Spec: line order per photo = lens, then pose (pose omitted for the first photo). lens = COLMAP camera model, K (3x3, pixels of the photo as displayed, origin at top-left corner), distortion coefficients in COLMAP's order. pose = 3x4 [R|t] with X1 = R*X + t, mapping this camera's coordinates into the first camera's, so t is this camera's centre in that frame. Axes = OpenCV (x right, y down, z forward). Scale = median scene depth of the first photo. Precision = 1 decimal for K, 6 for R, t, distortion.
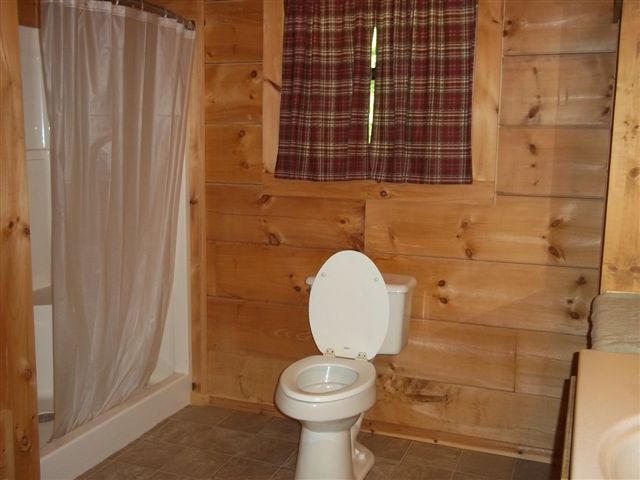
lens RADIAL K [[686.5, 0, 321.1], [0, 686.5, 237.7], [0, 0, 1]] dist [0.017076, 0.000000]
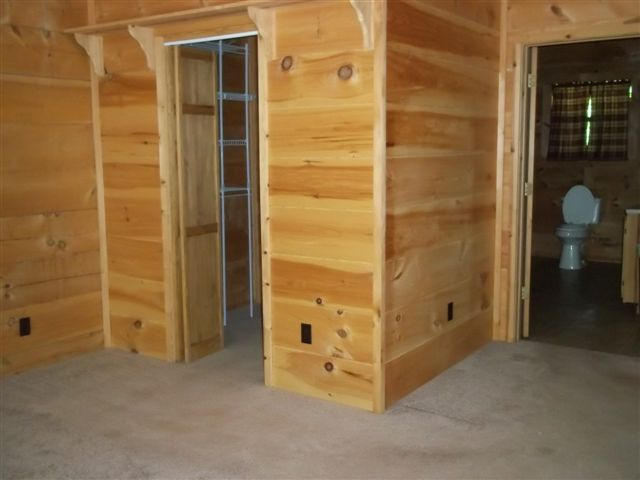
lens RADIAL K [[686.5, 0, 318.1], [0, 686.5, 245.3], [0, 0, 1]] dist [0.017076, 0.000000]
pose [[0.976008, 0.007184, -0.217615, -0.359348], [-0.006380, 0.999970, 0.004398, 0.239506], [0.217641, -0.002904, 0.976025, -1.818723]]
